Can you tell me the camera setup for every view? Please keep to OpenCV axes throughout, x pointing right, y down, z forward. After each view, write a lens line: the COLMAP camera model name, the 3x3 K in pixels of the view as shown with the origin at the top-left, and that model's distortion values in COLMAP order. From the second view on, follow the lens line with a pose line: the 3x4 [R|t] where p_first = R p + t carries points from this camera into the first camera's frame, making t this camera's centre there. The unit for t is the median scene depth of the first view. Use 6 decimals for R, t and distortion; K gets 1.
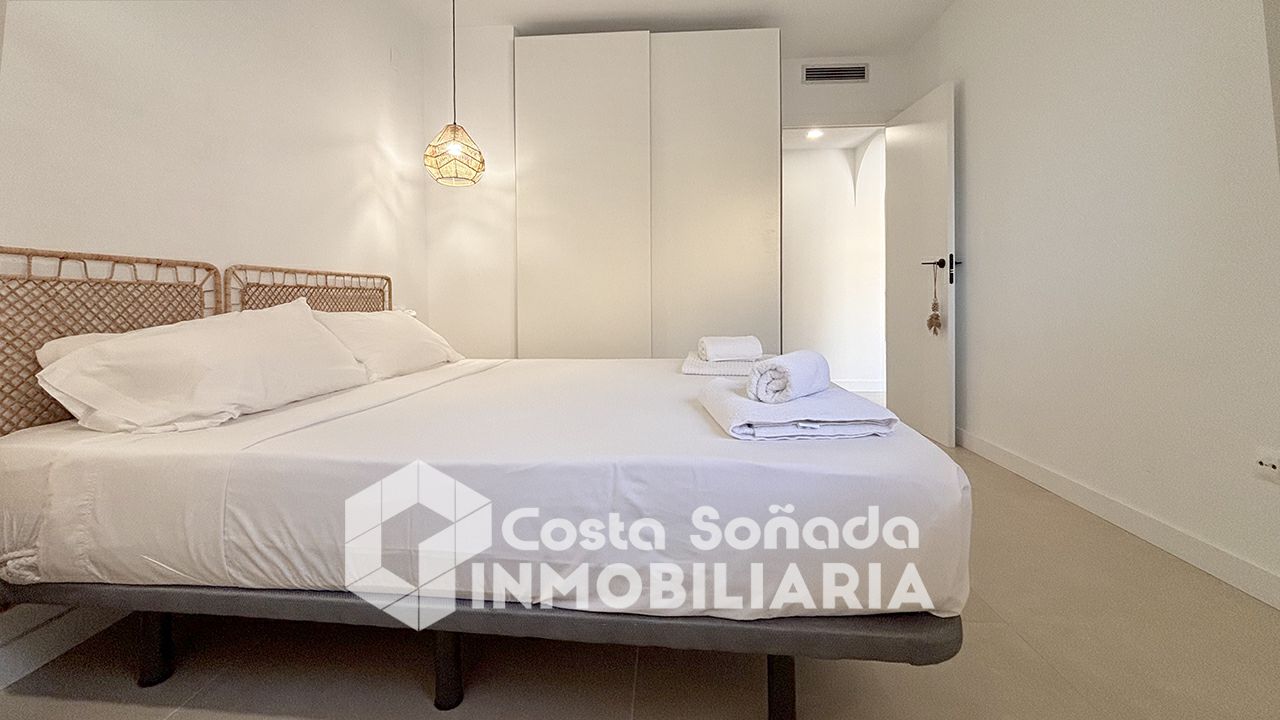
lens RADIAL K [[496.5, 0, 665.0], [0, 496.5, 337.8], [0, 0, 1]] dist [-0.000560, 0.000028]
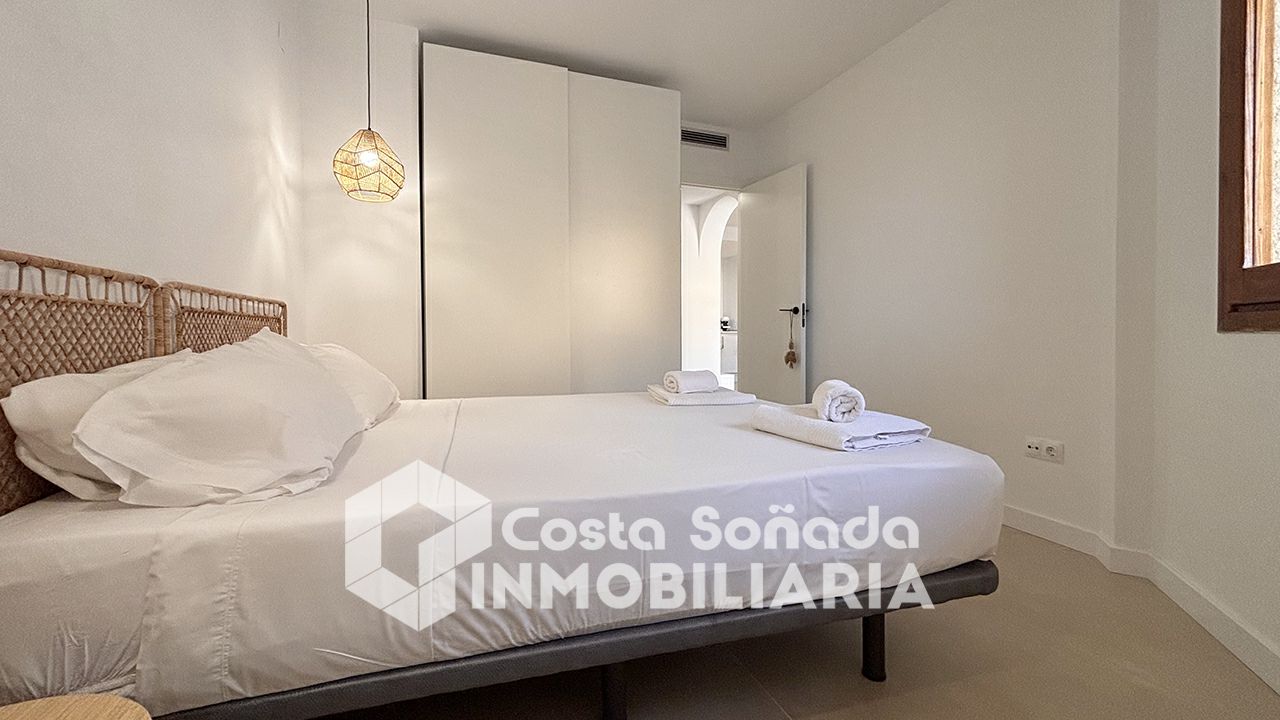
lens RADIAL K [[486.6, 0, 652.7], [0, 486.6, 378.9], [0, 0, 1]] dist [-0.003250, -0.000245]
pose [[0.922697, -0.017656, 0.385121, -0.583804], [0.013886, 0.999825, 0.012568, 0.000632], [-0.385275, -0.006249, 0.922781, 0.048676]]
